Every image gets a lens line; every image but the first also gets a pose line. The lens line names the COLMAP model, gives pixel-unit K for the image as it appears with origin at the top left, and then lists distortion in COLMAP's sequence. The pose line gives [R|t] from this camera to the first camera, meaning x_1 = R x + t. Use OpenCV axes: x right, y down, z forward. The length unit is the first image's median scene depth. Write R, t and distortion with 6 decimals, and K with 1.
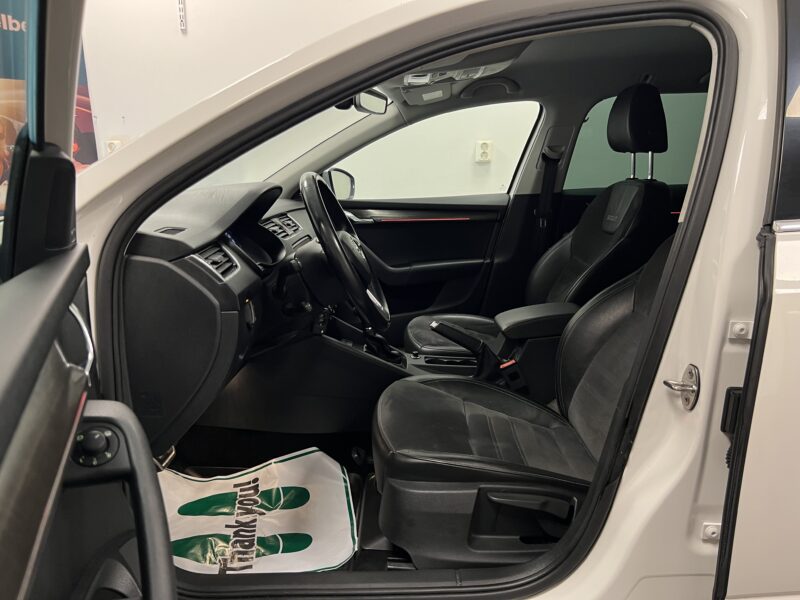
lens RADIAL K [[612.5, 0, 400.0], [0, 612.5, 300.0], [0, 0, 1]] dist [0.070279, -0.072263]
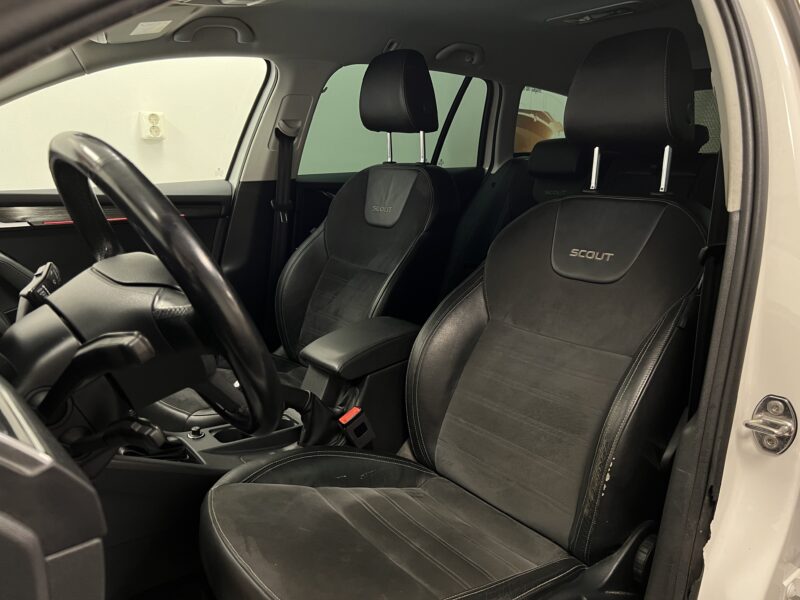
lens RADIAL K [[590.3, 0, 400.0], [0, 590.3, 300.0], [0, 0, 1]] dist [0.004959, -0.001544]
pose [[0.765937, -0.132906, 0.629028, -0.150700], [0.118217, 0.990832, 0.065403, -0.052393], [-0.631953, 0.024267, 0.774626, 0.324913]]
